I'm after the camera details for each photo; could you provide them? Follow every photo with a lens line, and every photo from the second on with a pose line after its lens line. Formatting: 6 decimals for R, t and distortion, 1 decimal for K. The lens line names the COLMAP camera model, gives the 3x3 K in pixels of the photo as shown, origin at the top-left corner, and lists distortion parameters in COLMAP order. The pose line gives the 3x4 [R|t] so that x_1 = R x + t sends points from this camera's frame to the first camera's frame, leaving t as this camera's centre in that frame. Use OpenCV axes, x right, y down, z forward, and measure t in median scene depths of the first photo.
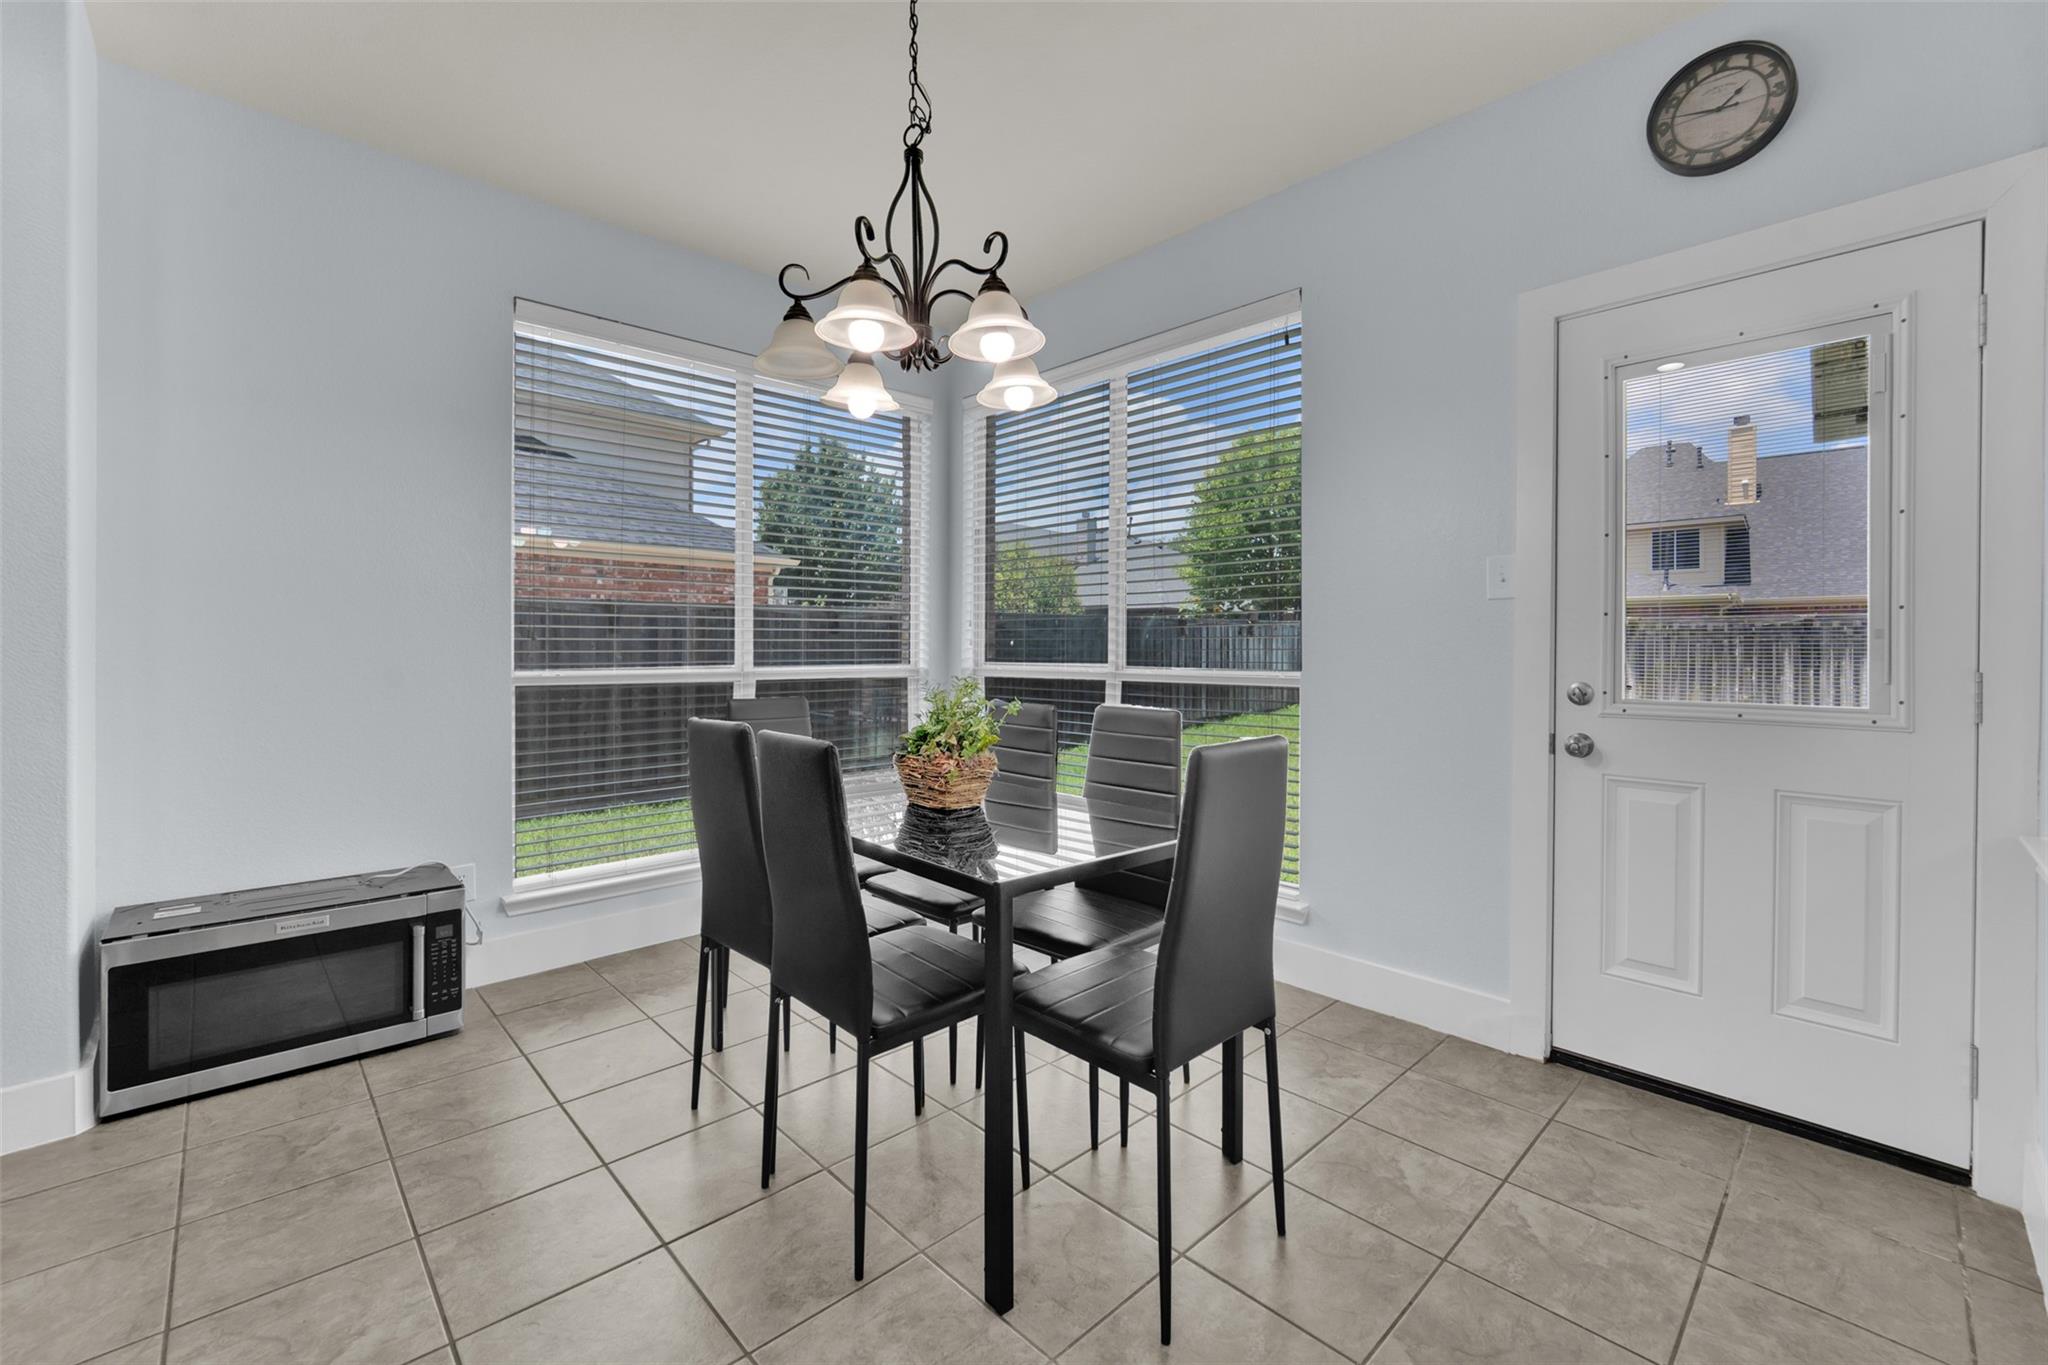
lens RADIAL K [[852.3, 0, 1024.0], [0, 852.3, 682.5], [0, 0, 1]] dist [-0.001358, -0.000199]
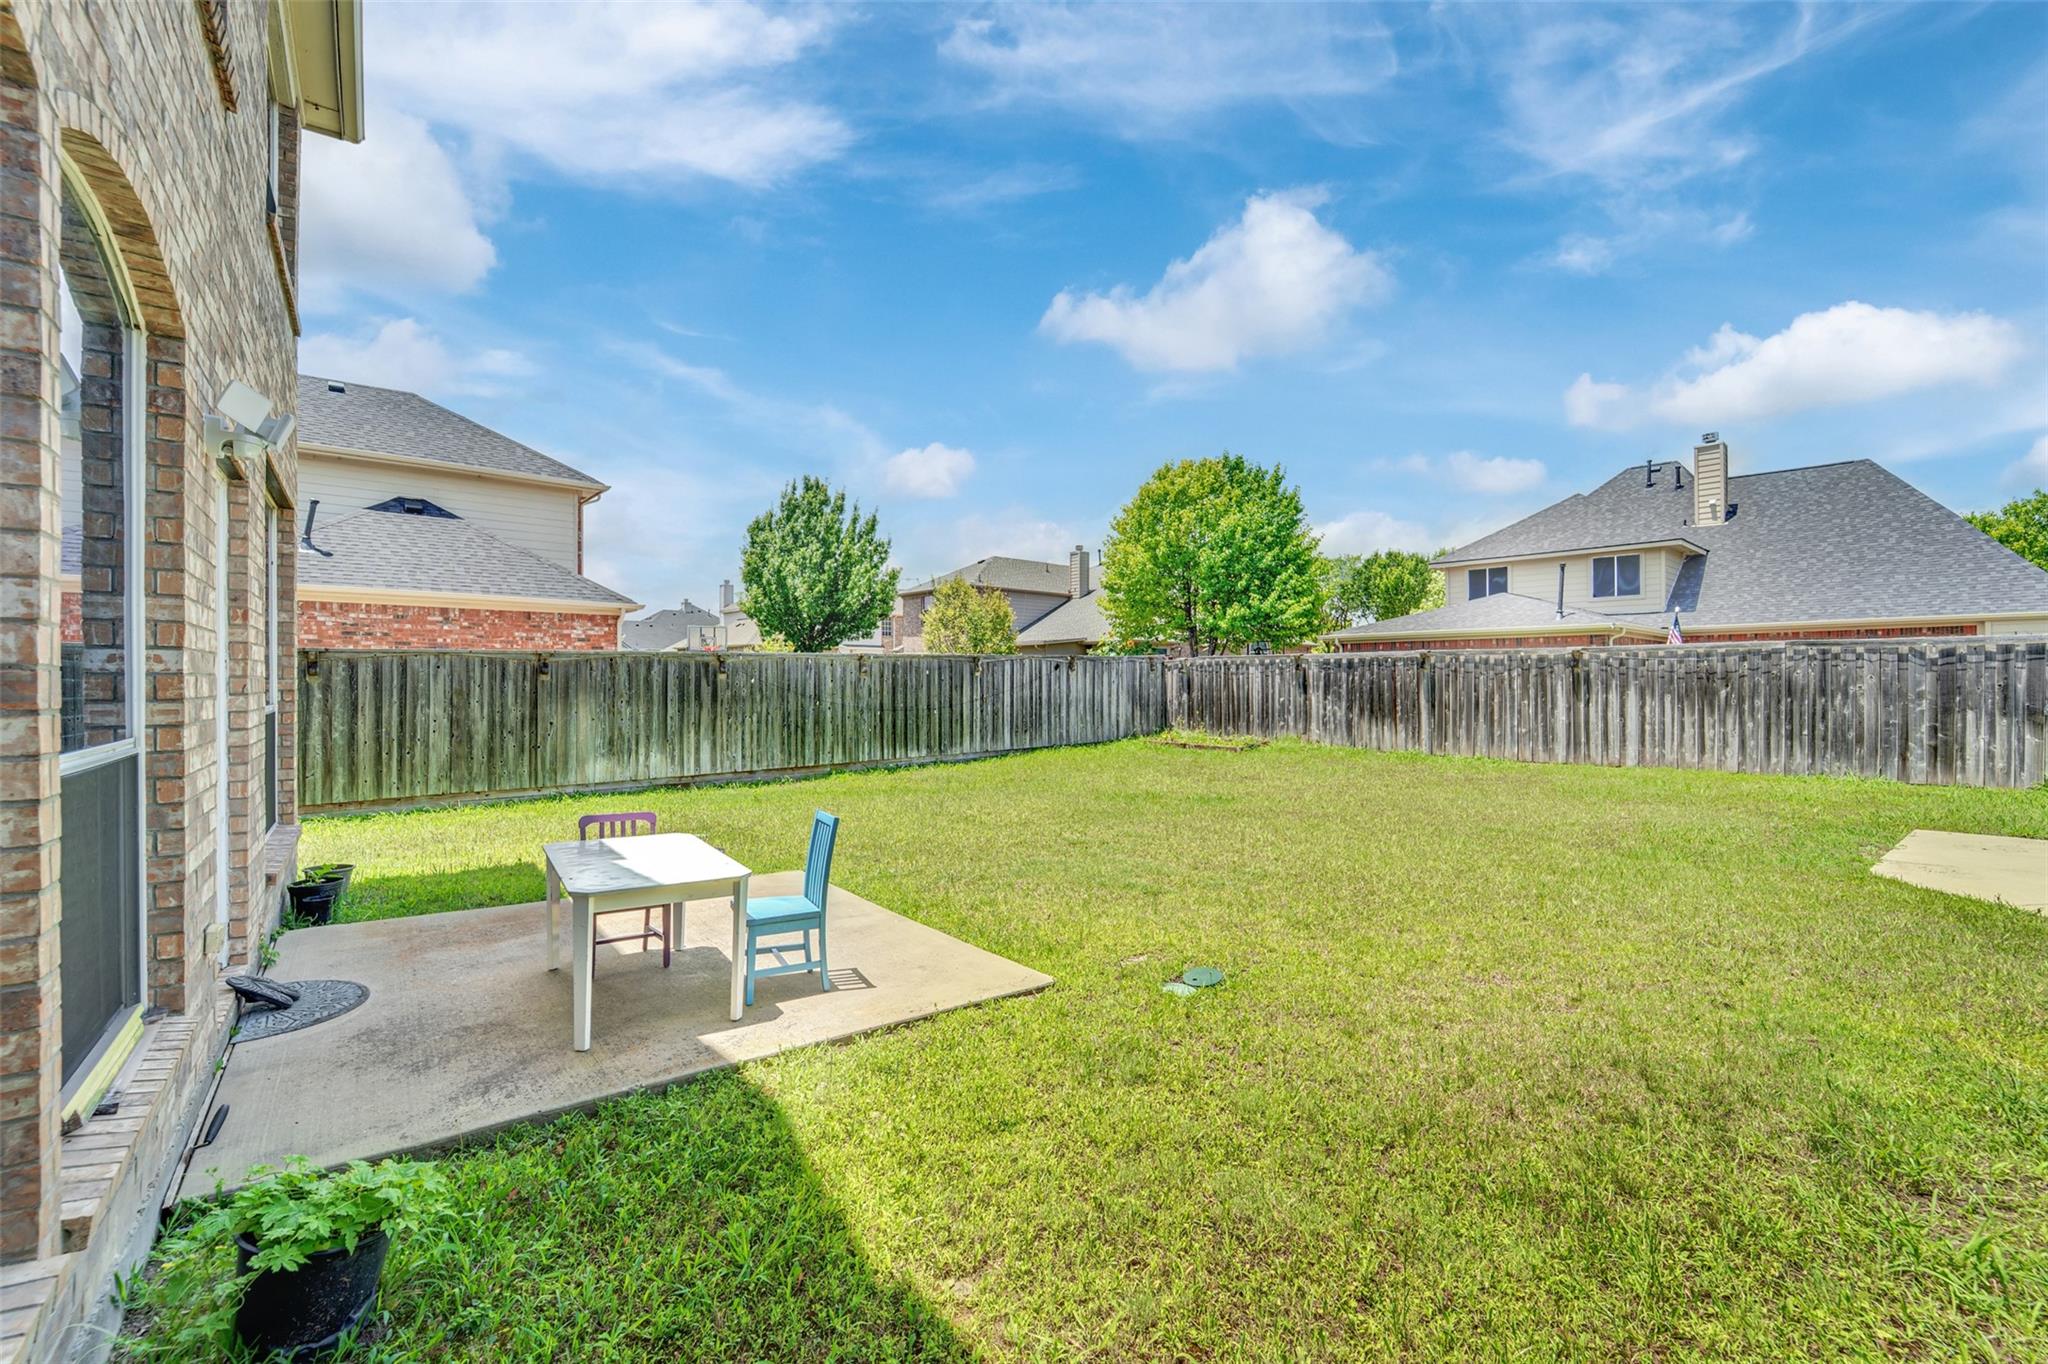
lens RADIAL K [[852.3, 0, 1024.0], [0, 852.3, 682.0], [0, 0, 1]] dist [-0.001358, -0.000199]
pose [[0.994001, -0.005479, -0.109233, 0.219043], [0.001322, 0.999273, -0.038089, -0.001436], [0.109362, 0.037716, 0.993286, -0.017959]]
